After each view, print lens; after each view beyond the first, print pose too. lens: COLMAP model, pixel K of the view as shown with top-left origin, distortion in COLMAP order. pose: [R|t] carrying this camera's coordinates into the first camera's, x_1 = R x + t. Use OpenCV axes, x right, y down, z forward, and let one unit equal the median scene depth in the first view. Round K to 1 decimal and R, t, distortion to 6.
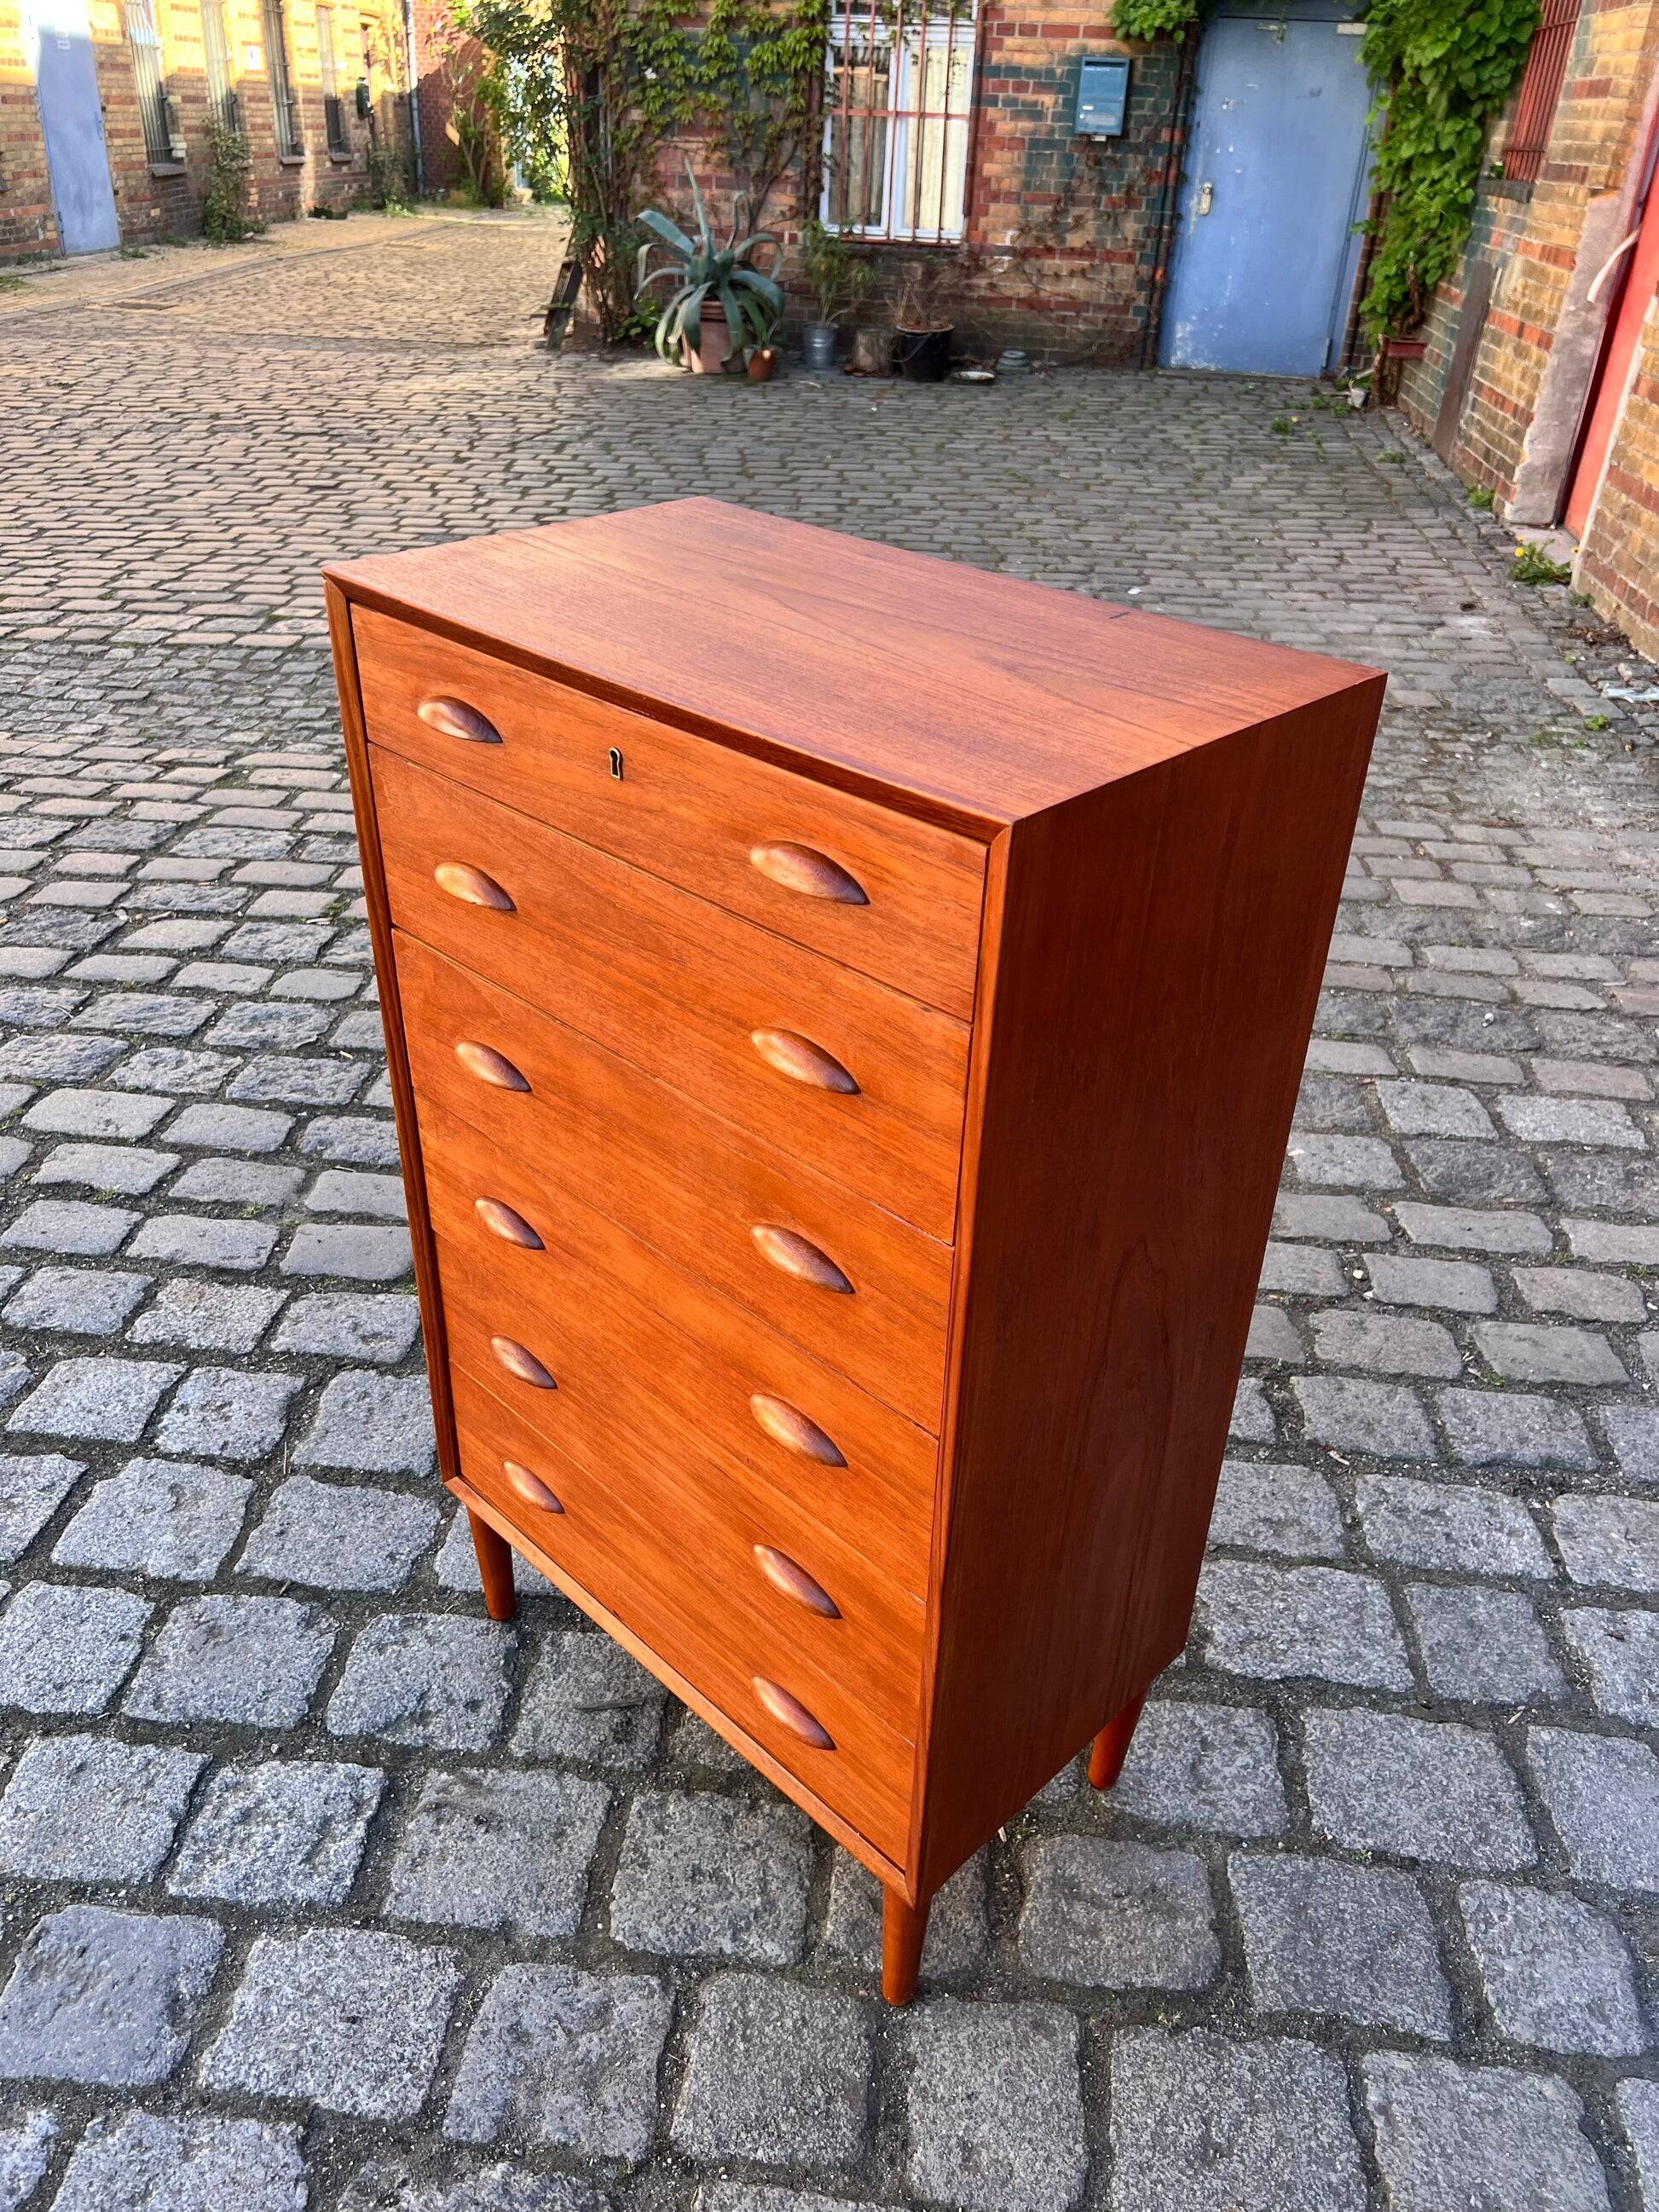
lens RADIAL K [[1682.6, 0, 795.8], [0, 1682.6, 1124.5], [0, 0, 1]] dist [0.048123, -0.059463]
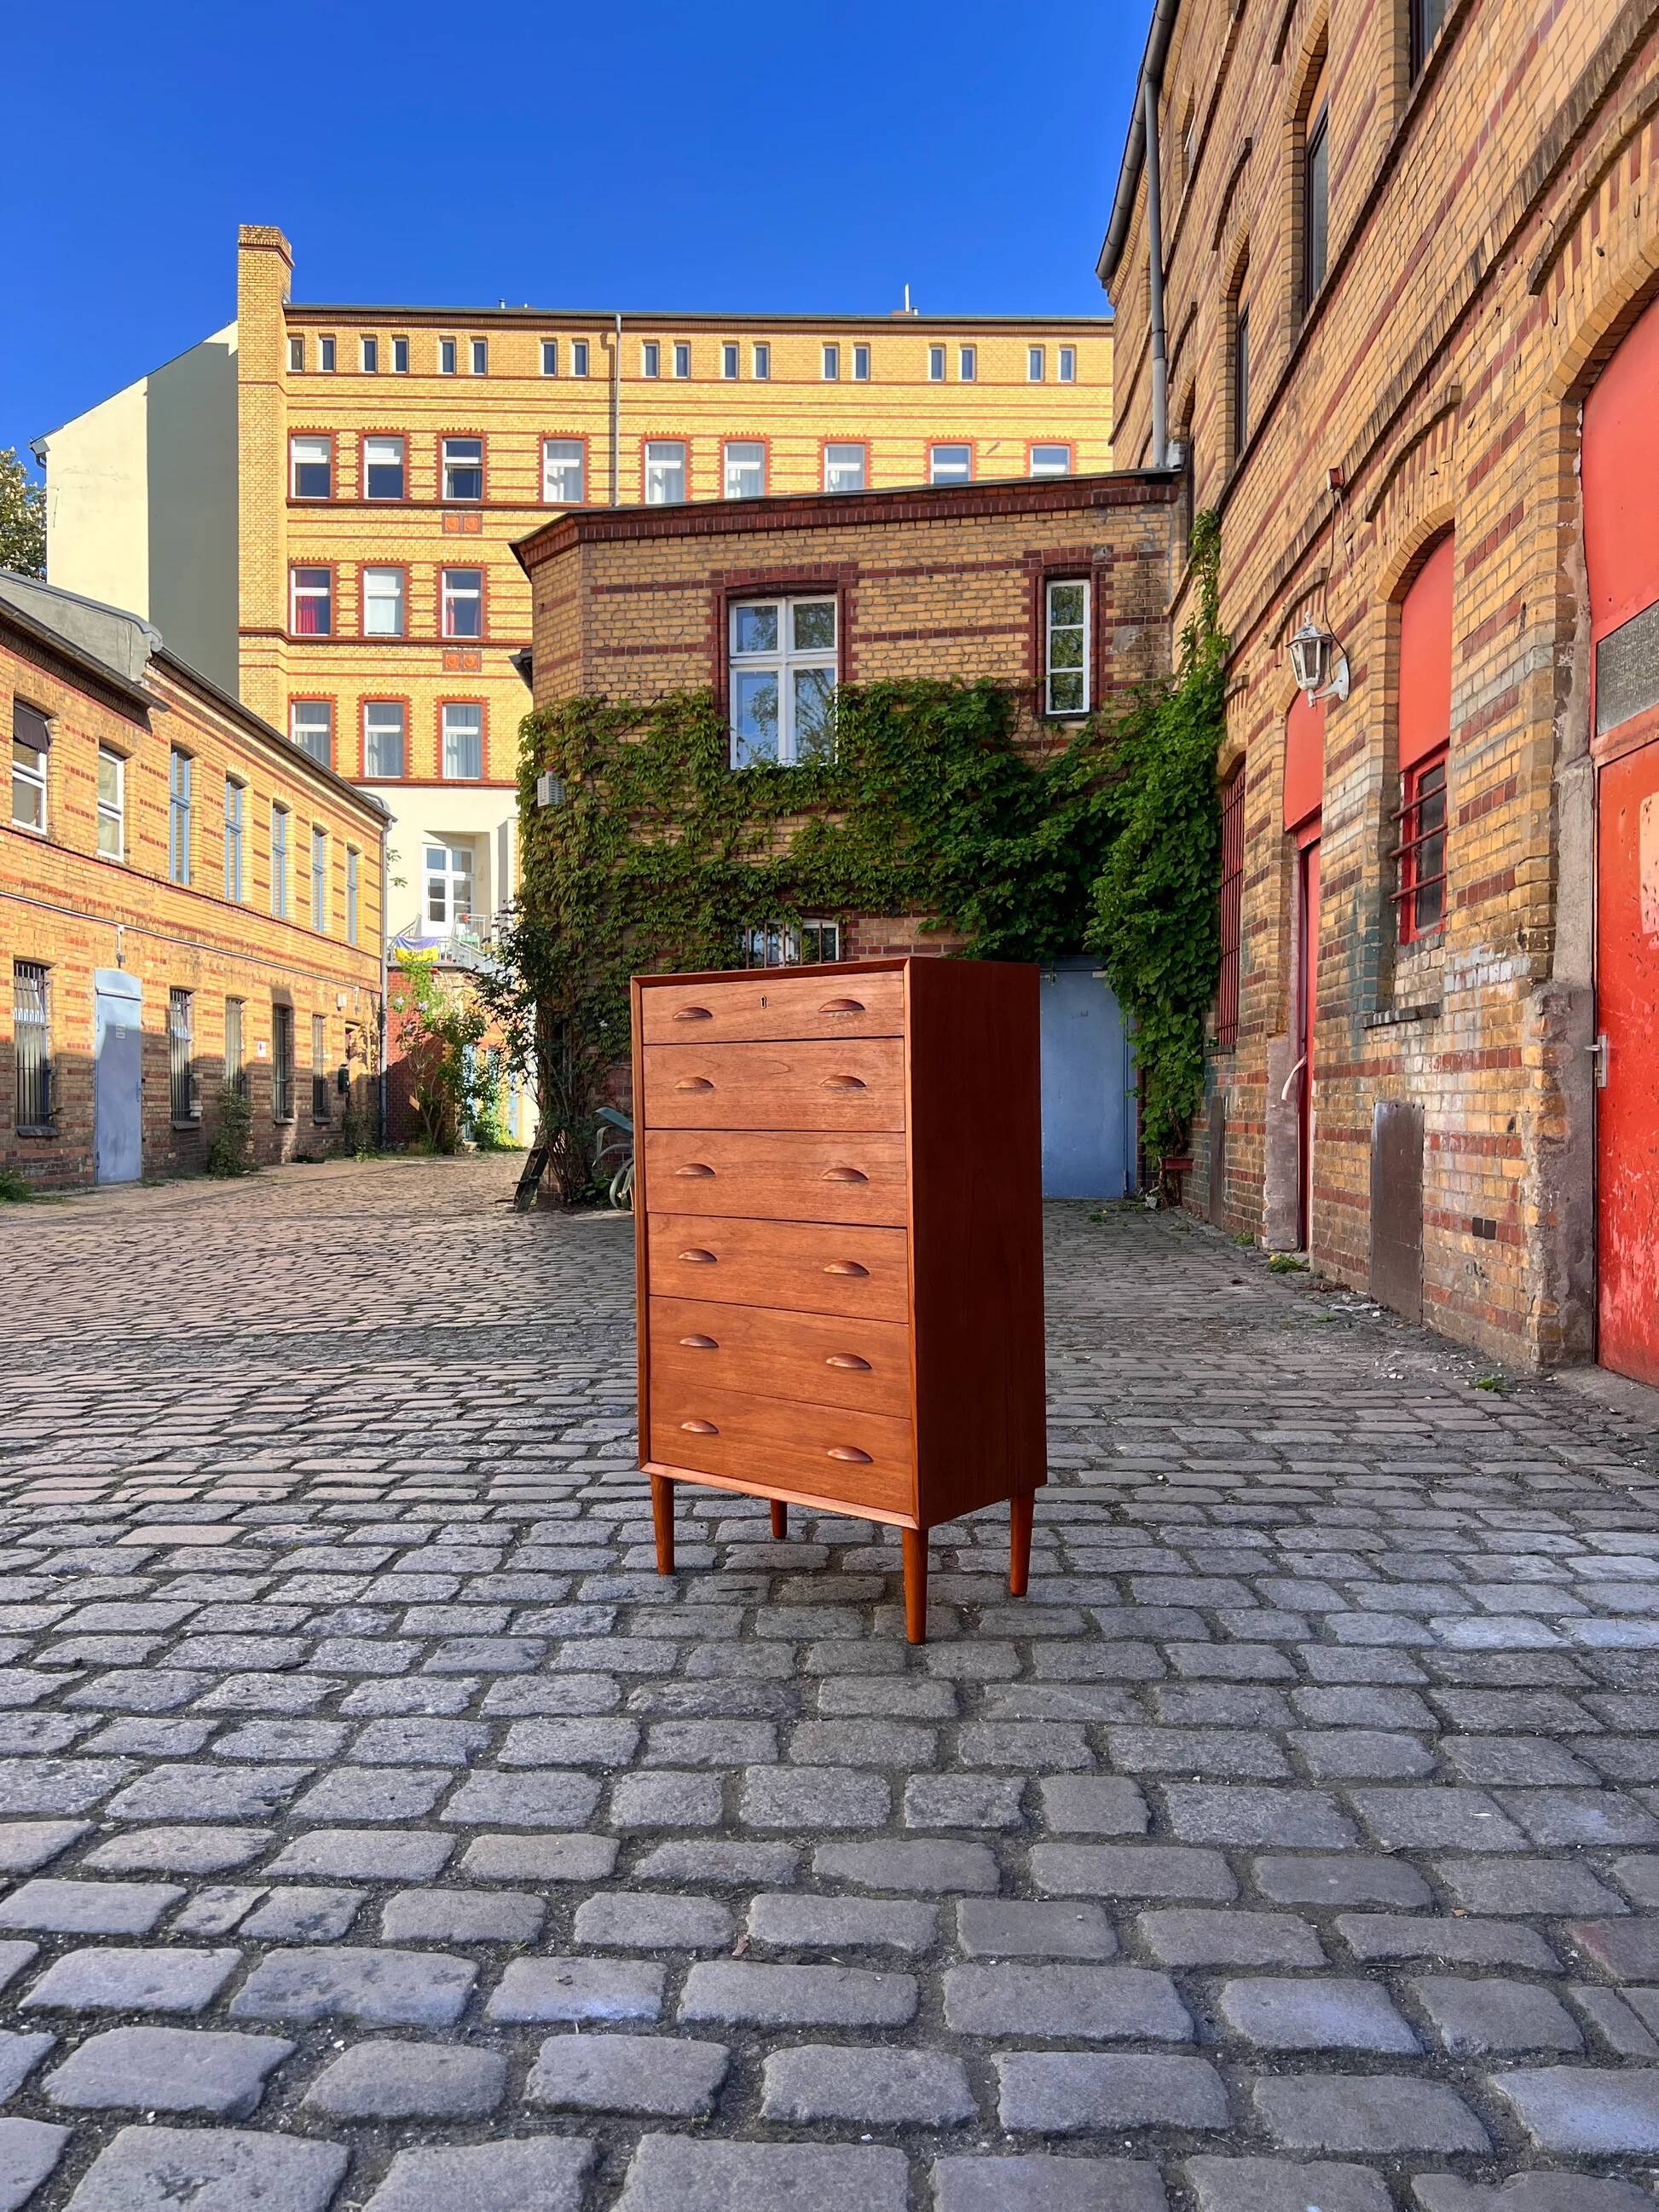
lens RADIAL K [[1682.6, 0, 821.4], [0, 1682.6, 1094.8], [0, 0, 1]] dist [0.048123, -0.059463]
pose [[0.995911, -0.036950, 0.082437, -0.131613], [0.074251, 0.854583, -0.513980, 0.715307], [-0.051457, 0.517999, 0.853832, -0.668323]]
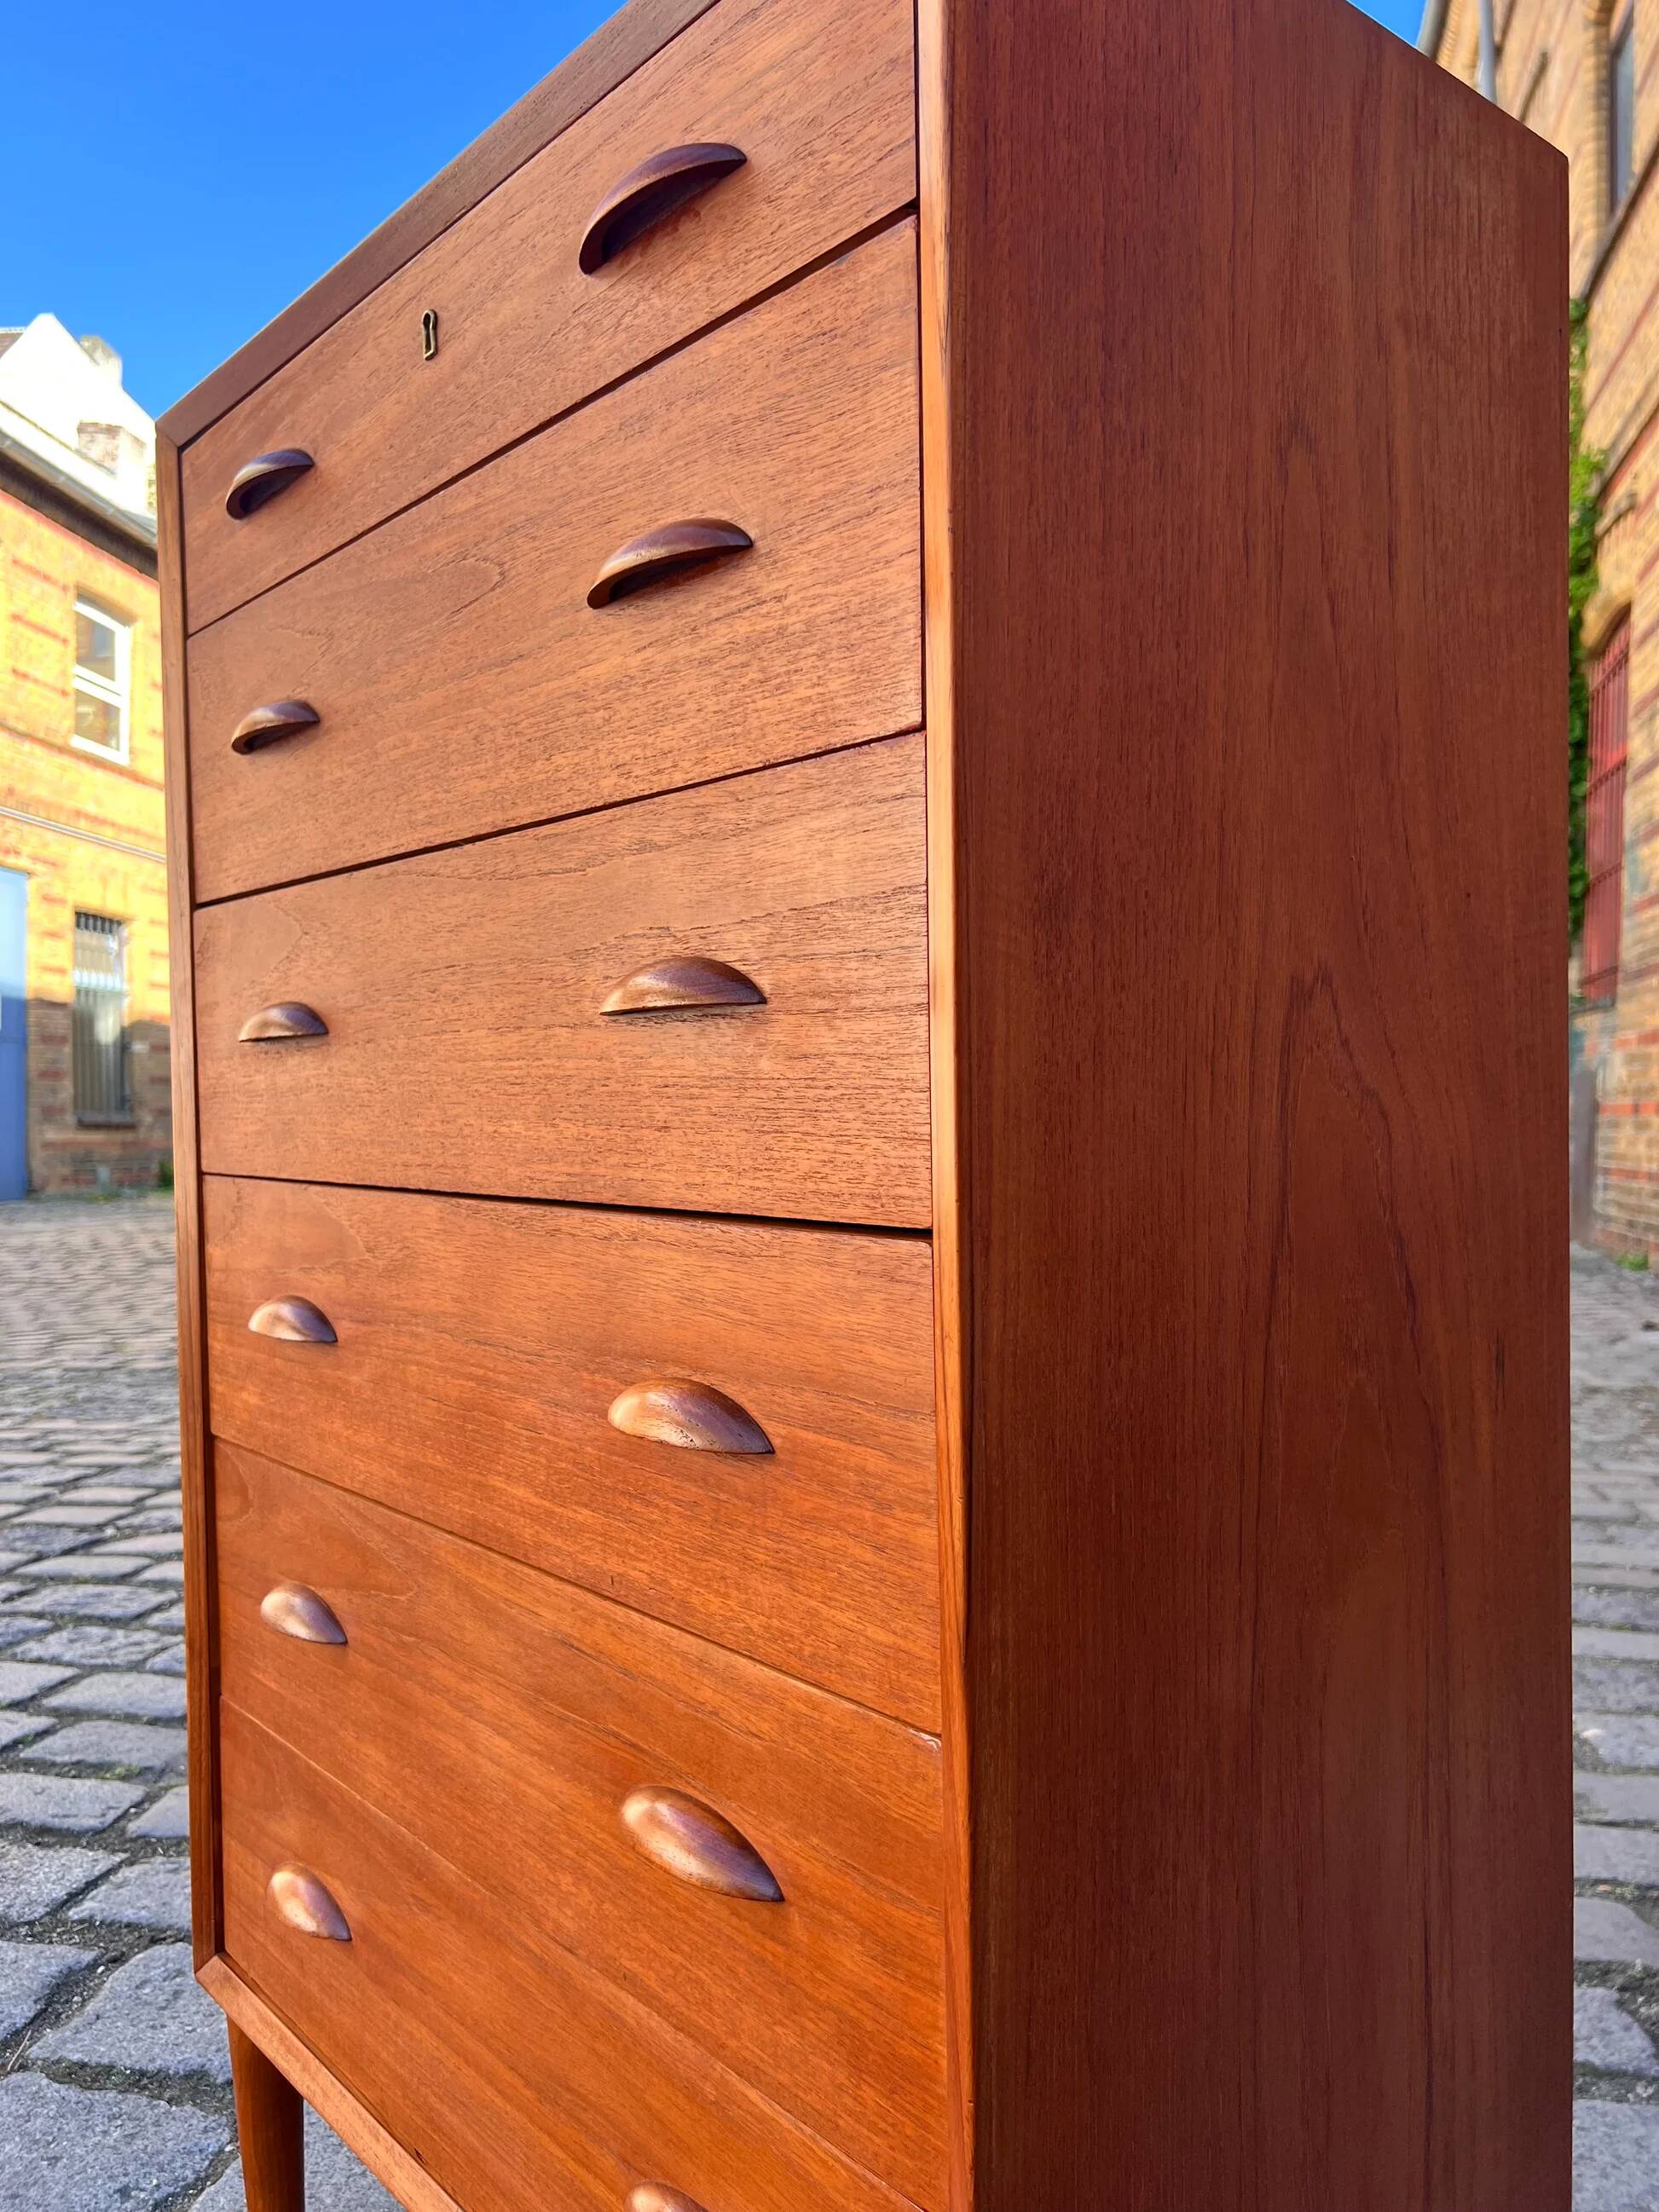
lens RADIAL K [[1682.6, 0, 796.9], [0, 1682.6, 1118.5], [0, 0, 1]] dist [0.048123, -0.059463]
pose [[0.995719, -0.034192, -0.085876, 0.051066], [-0.014561, 0.859446, -0.511019, 0.225278], [0.091278, 0.510081, 0.855269, 0.326059]]
